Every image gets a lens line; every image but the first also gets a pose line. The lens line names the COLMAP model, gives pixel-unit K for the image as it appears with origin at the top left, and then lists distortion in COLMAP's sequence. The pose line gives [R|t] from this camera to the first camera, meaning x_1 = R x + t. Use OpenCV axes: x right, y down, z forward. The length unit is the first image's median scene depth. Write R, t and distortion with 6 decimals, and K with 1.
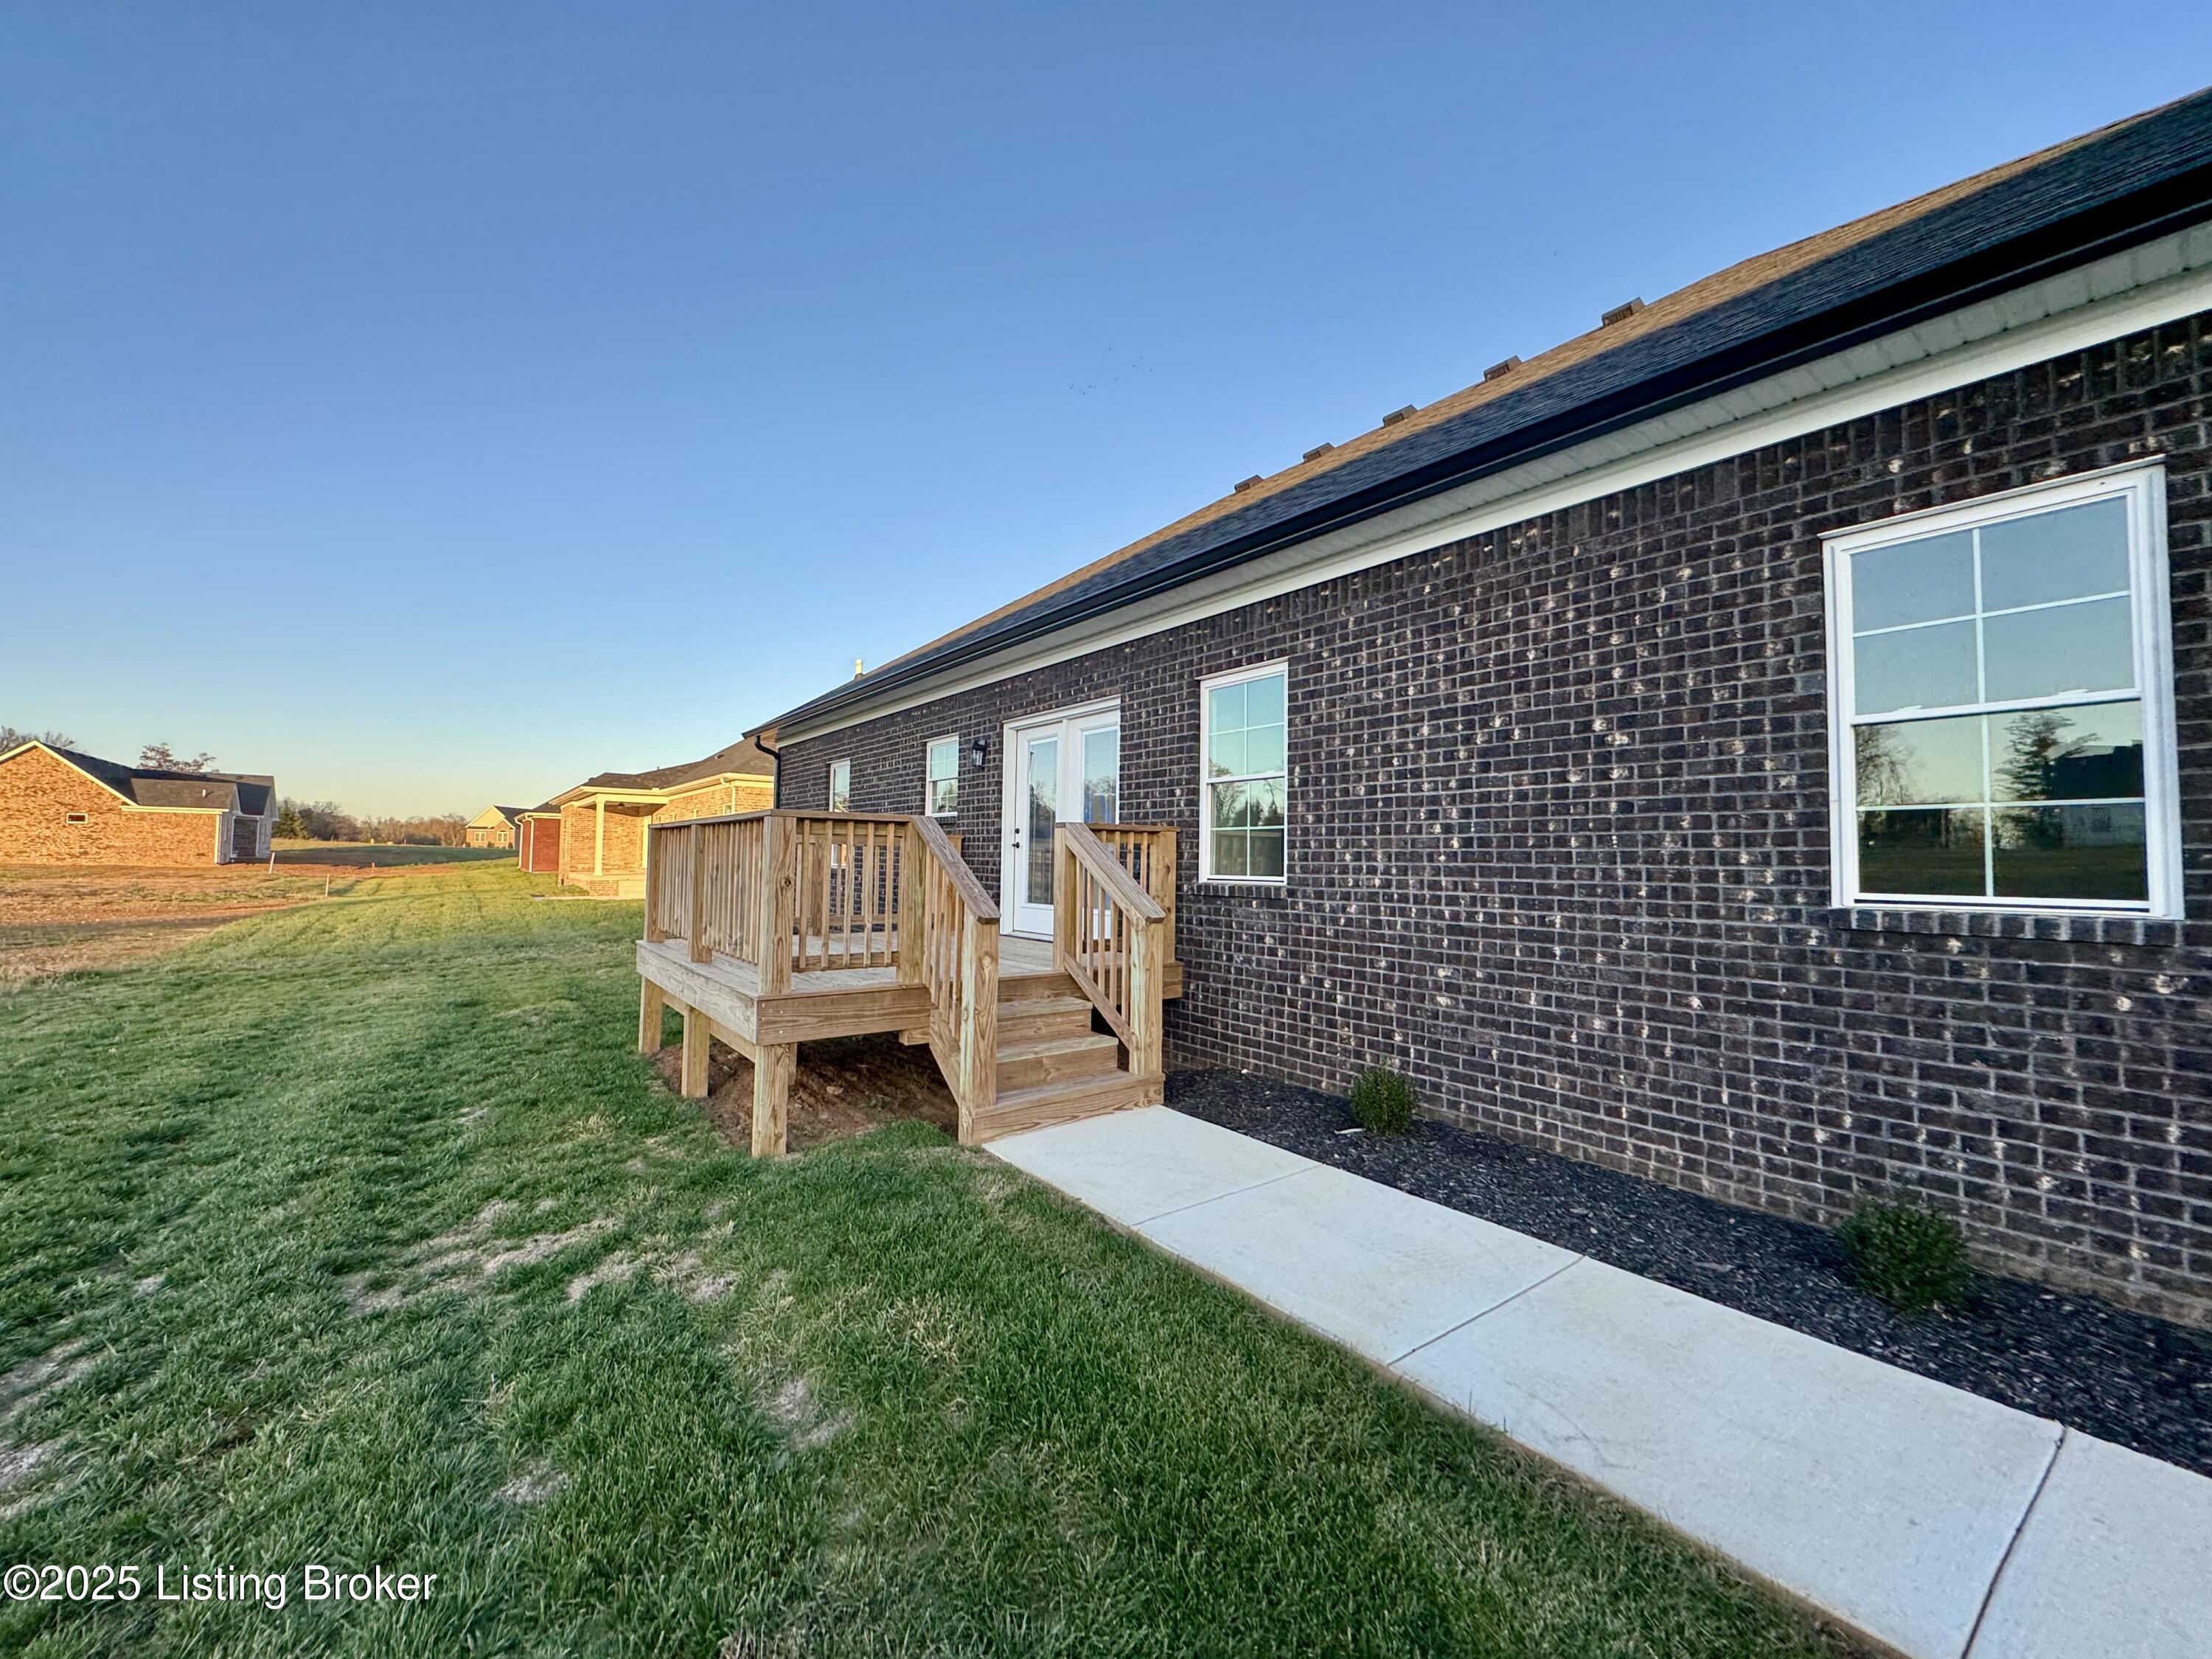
lens RADIAL K [[878.6, 0, 1101.0], [0, 878.6, 825.2], [0, 0, 1]] dist [-0.003174, 0.000514]
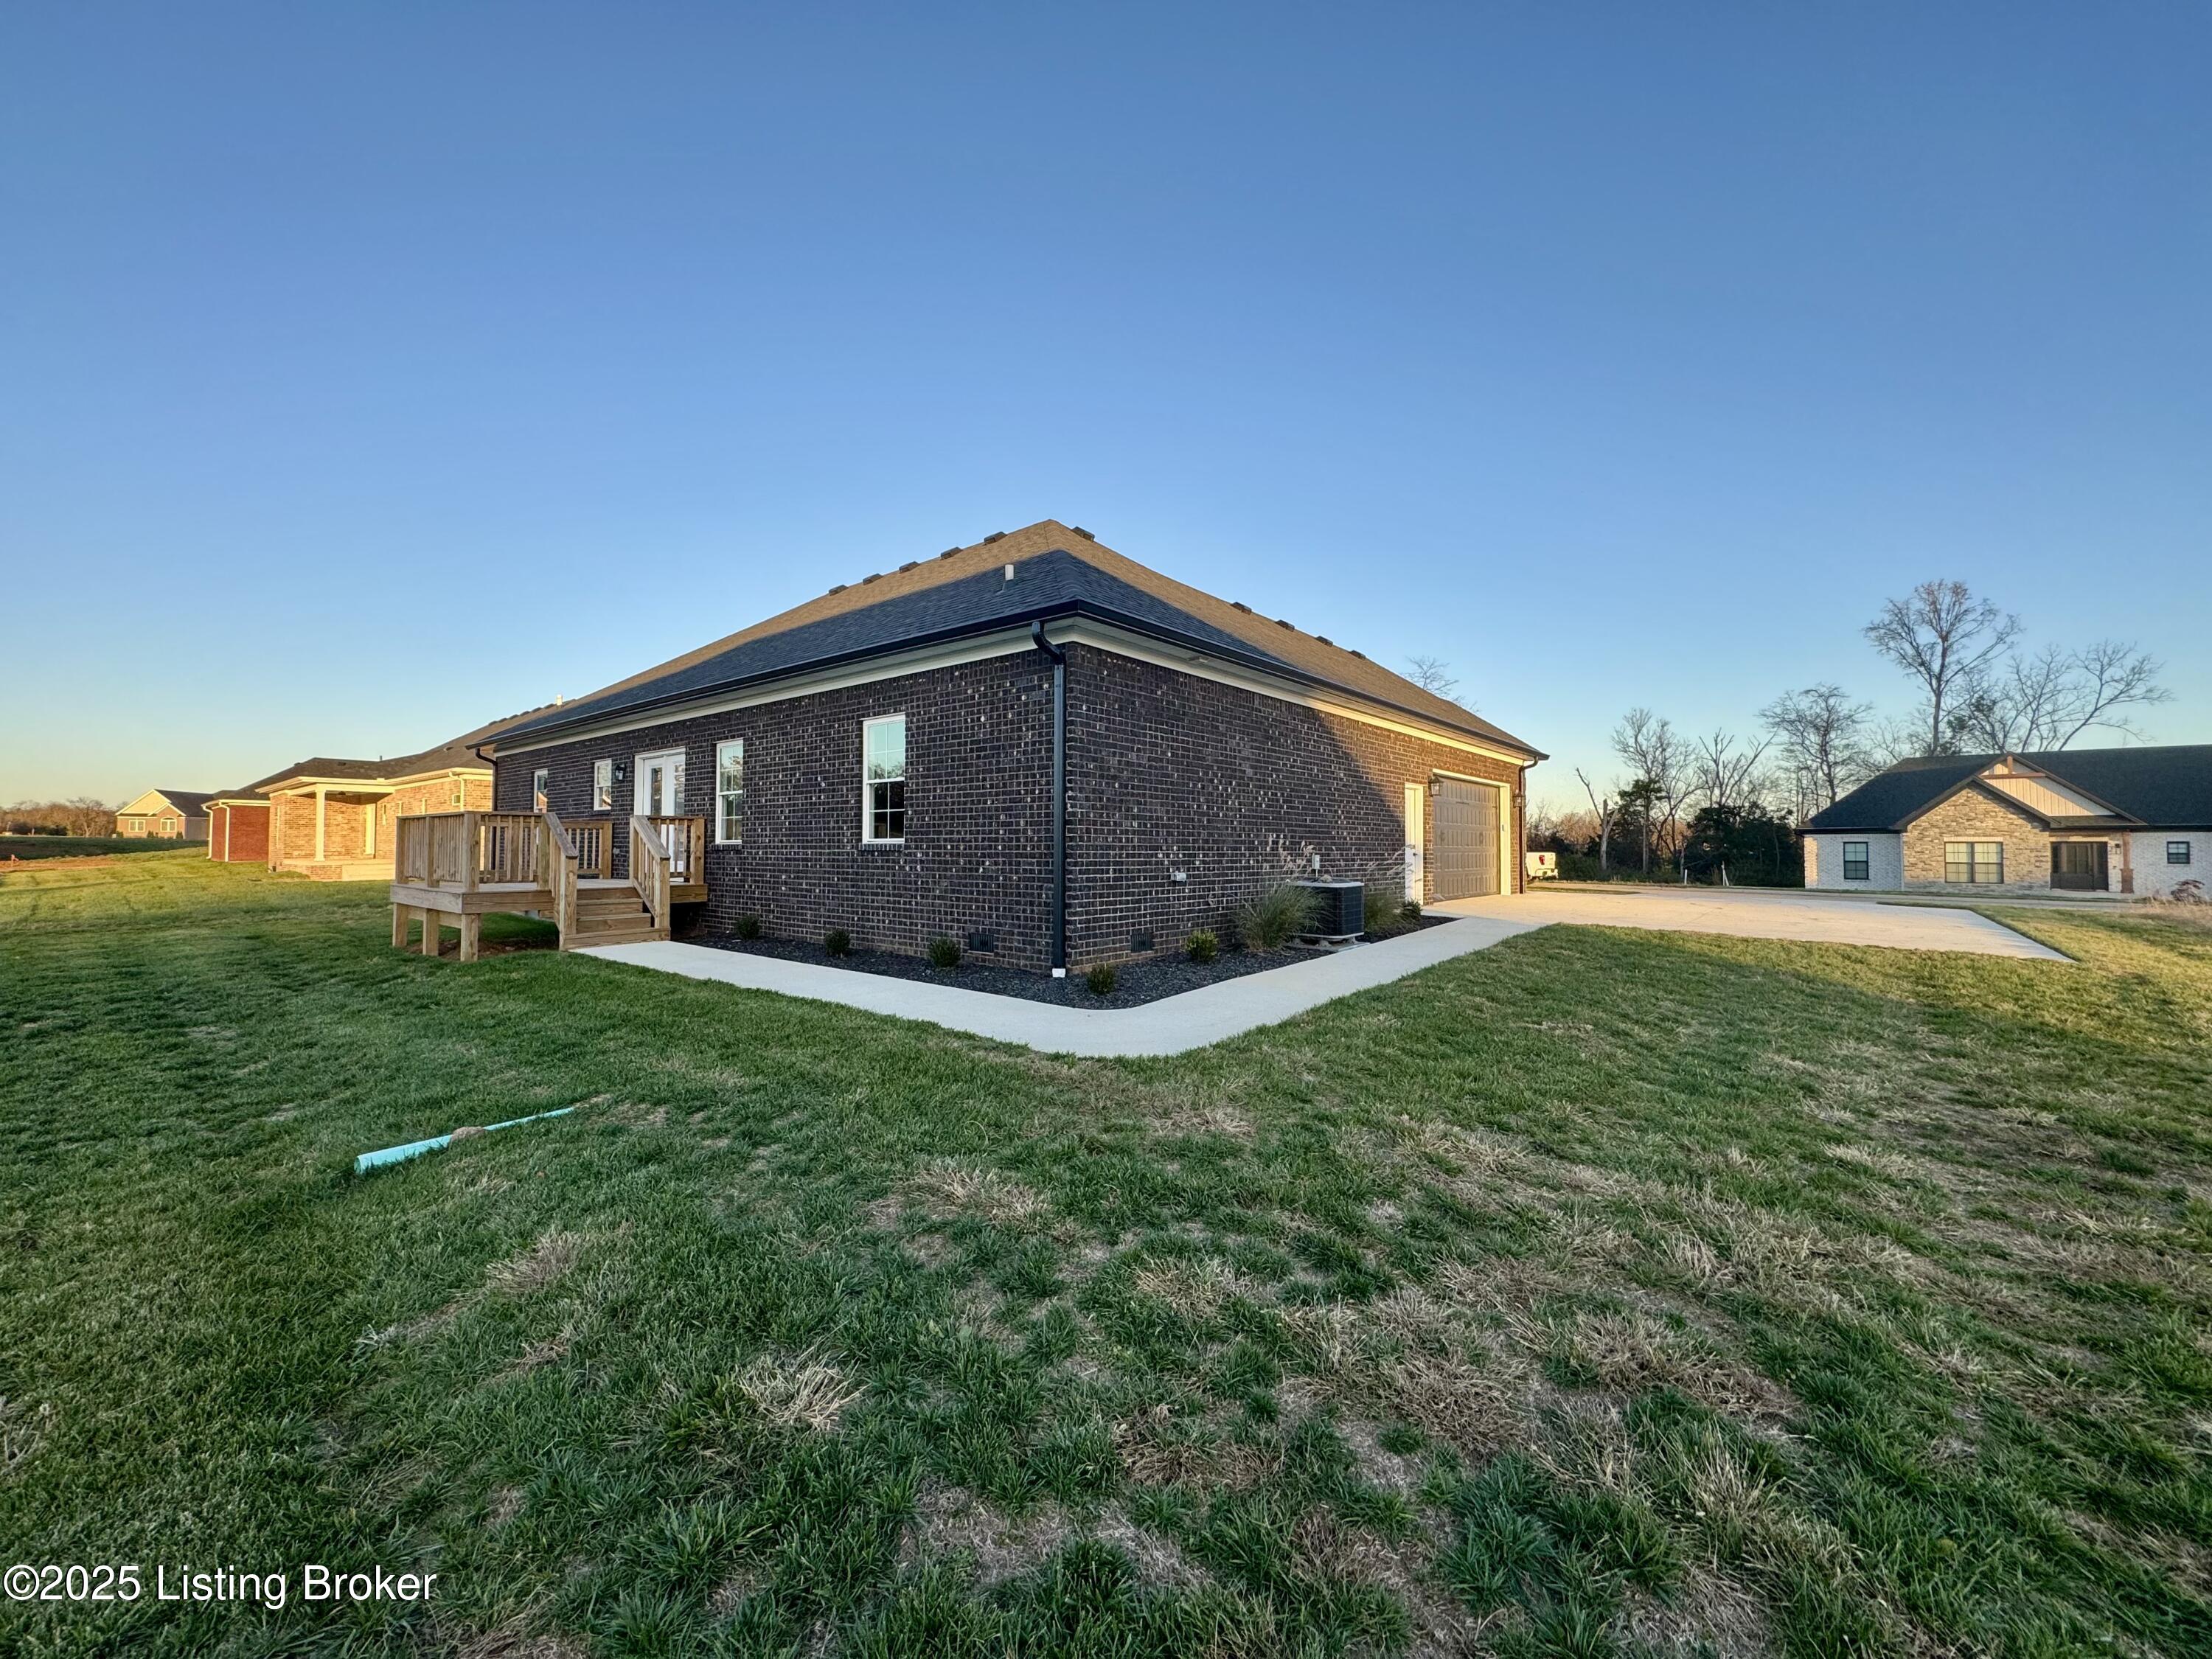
lens RADIAL K [[878.6, 0, 1101.0], [0, 878.6, 825.2], [0, 0, 1]] dist [-0.003174, 0.000514]
pose [[0.974496, -0.001263, 0.224403, 0.507772], [-0.001773, 0.999910, 0.013326, -0.006299], [-0.224400, -0.013384, 0.974405, -1.125758]]
